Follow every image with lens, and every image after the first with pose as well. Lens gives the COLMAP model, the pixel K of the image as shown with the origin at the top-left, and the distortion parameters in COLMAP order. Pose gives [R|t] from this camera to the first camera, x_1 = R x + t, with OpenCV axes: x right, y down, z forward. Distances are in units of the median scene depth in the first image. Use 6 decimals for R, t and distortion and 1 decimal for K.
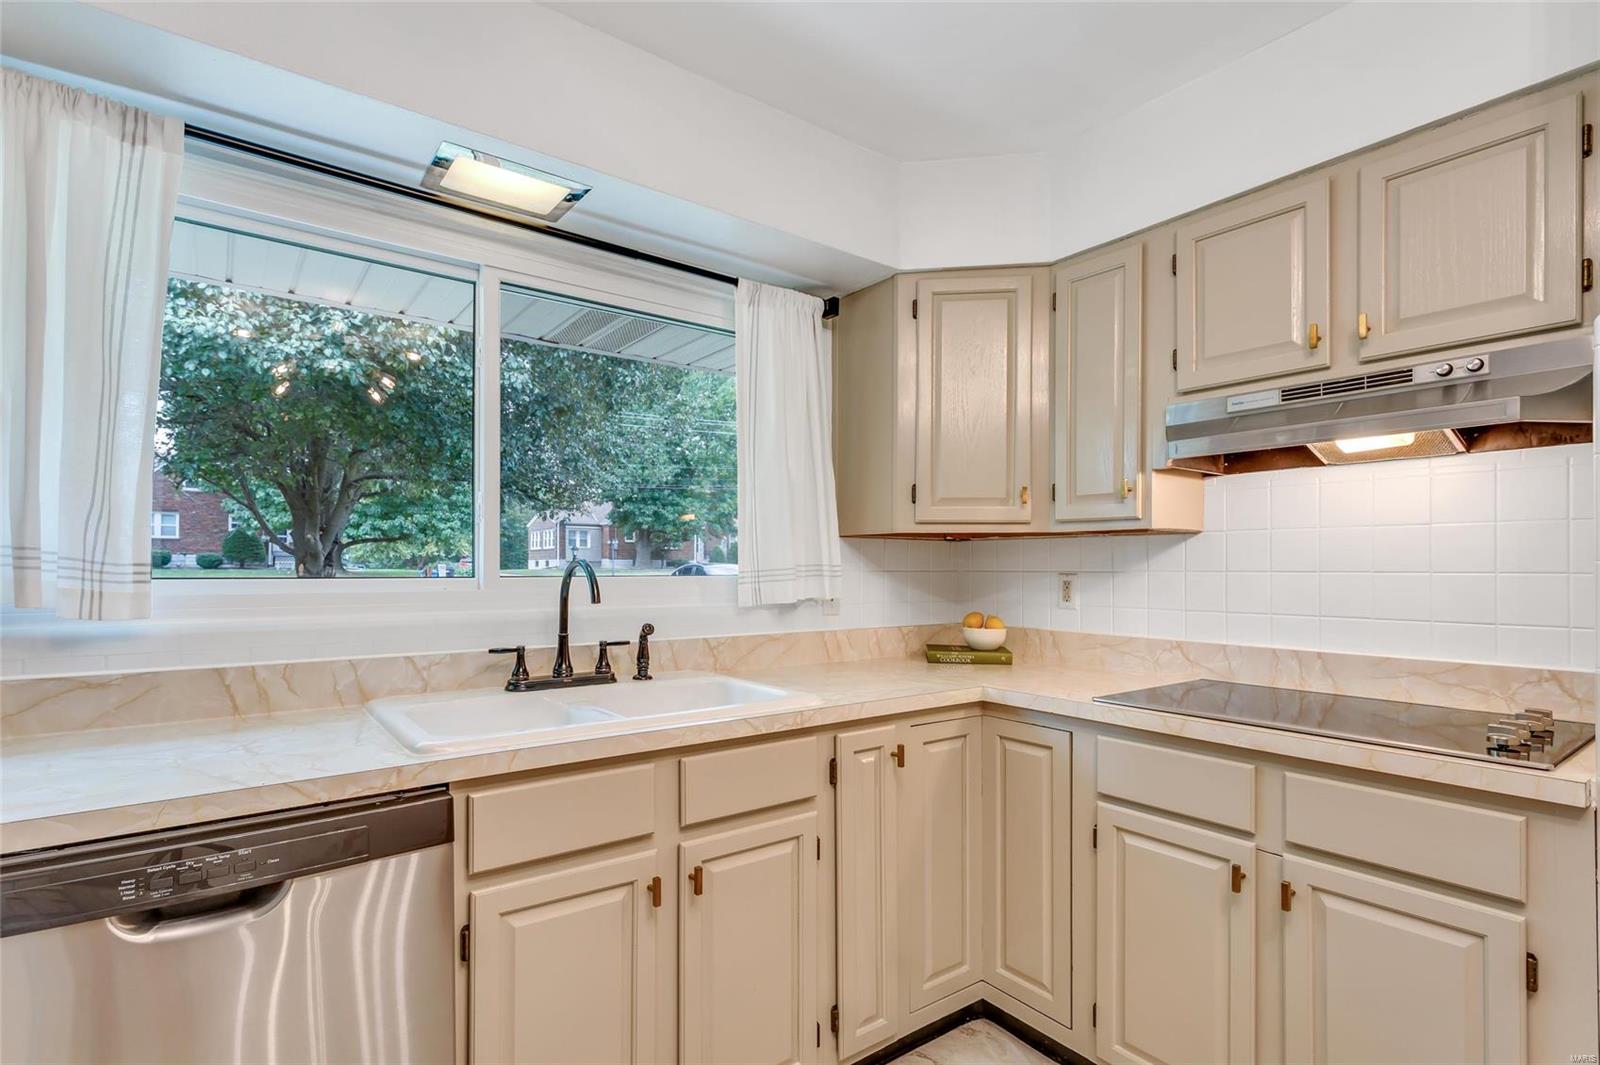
lens RADIAL K [[763.2, 0, 795.6], [0, 763.2, 563.1], [0, 0, 1]] dist [-0.004668, 0.002002]
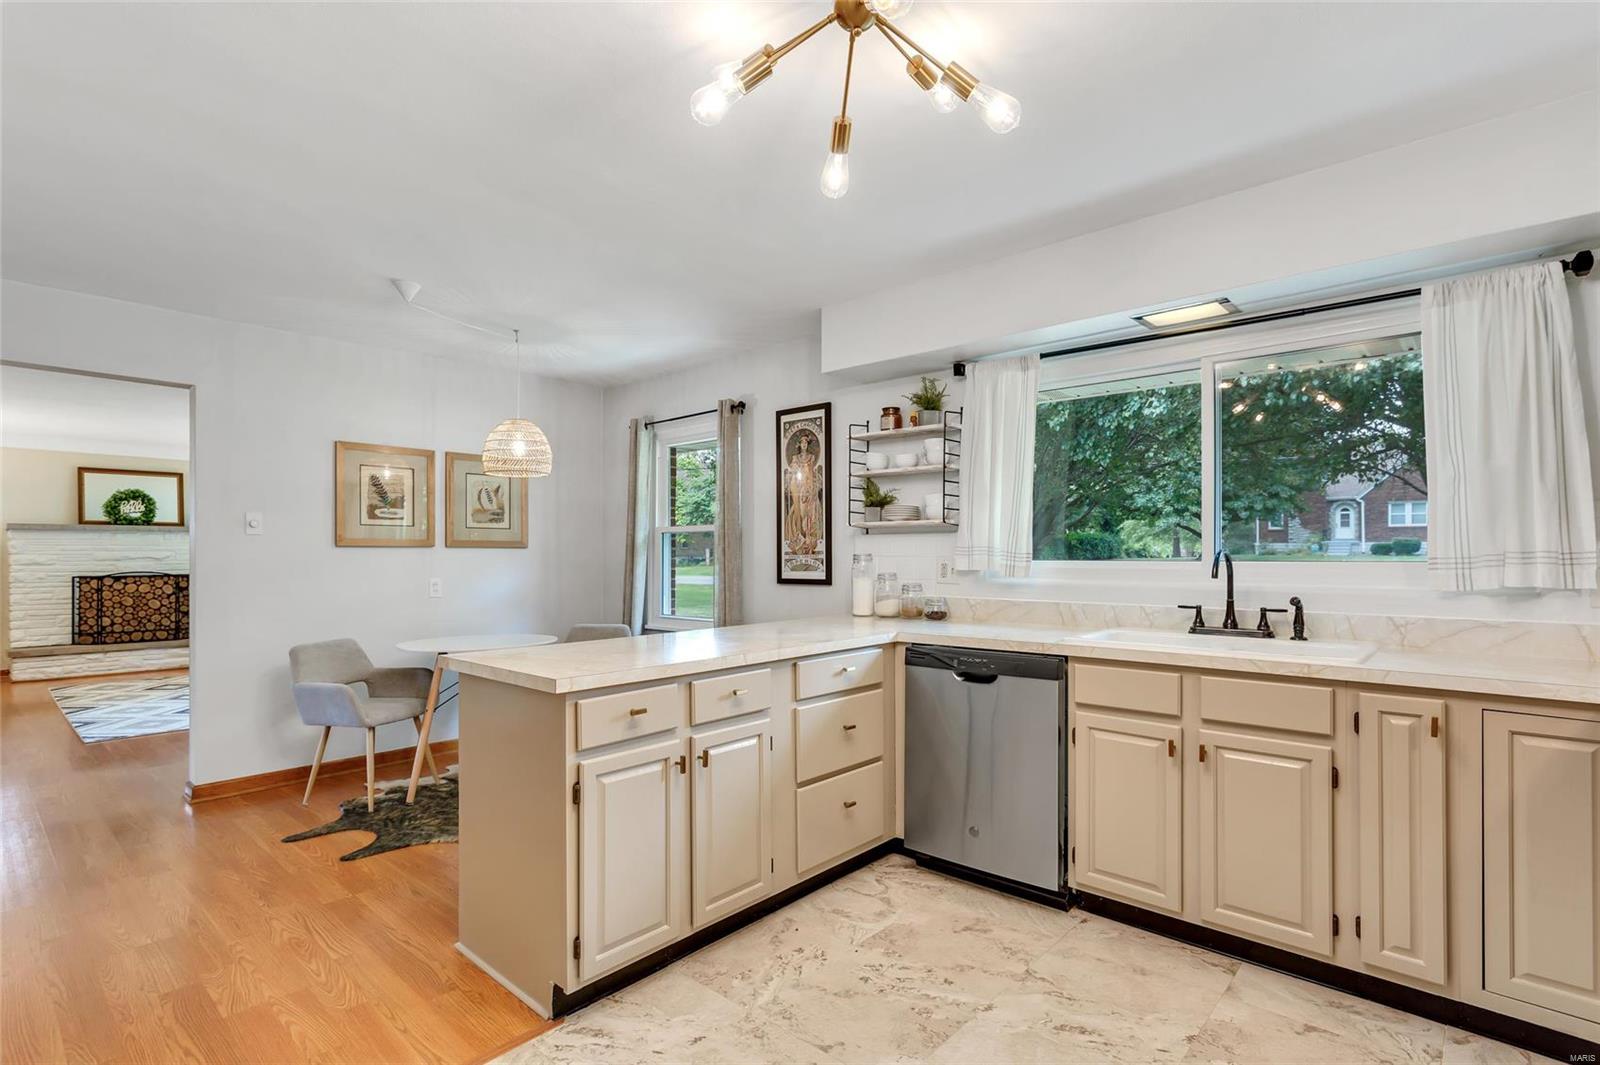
lens RADIAL K [[763.2, 0, 812.3], [0, 763.2, 552.5], [0, 0, 1]] dist [-0.004668, 0.002002]
pose [[0.205483, -0.004911, -0.978648, 0.946305], [0.007794, 0.999964, -0.003381, 0.000905], [0.978630, -0.006932, 0.205514, -0.082093]]
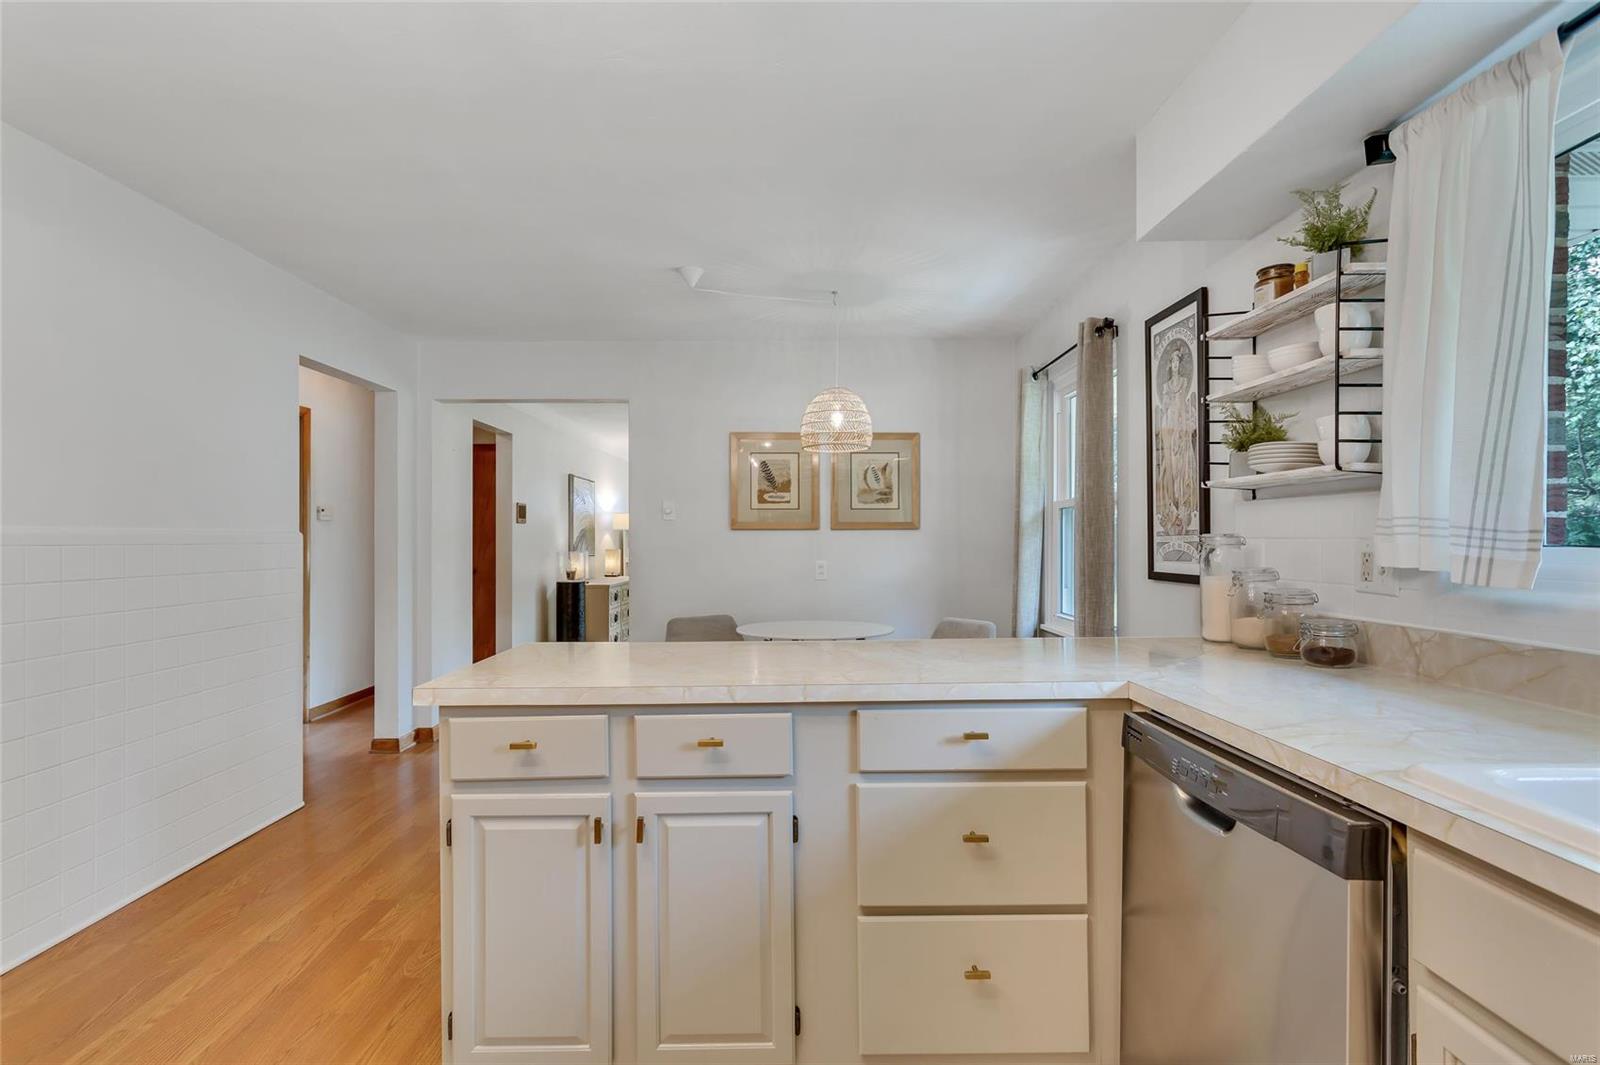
lens RADIAL K [[763.2, 0, 803.0], [0, 763.2, 535.6], [0, 0, 1]] dist [-0.004668, 0.002002]
pose [[-0.582356, -0.003319, -0.812927, 0.320726], [0.006759, 0.999937, -0.008924, 0.007252], [0.812906, -0.010691, -0.582297, 0.615827]]
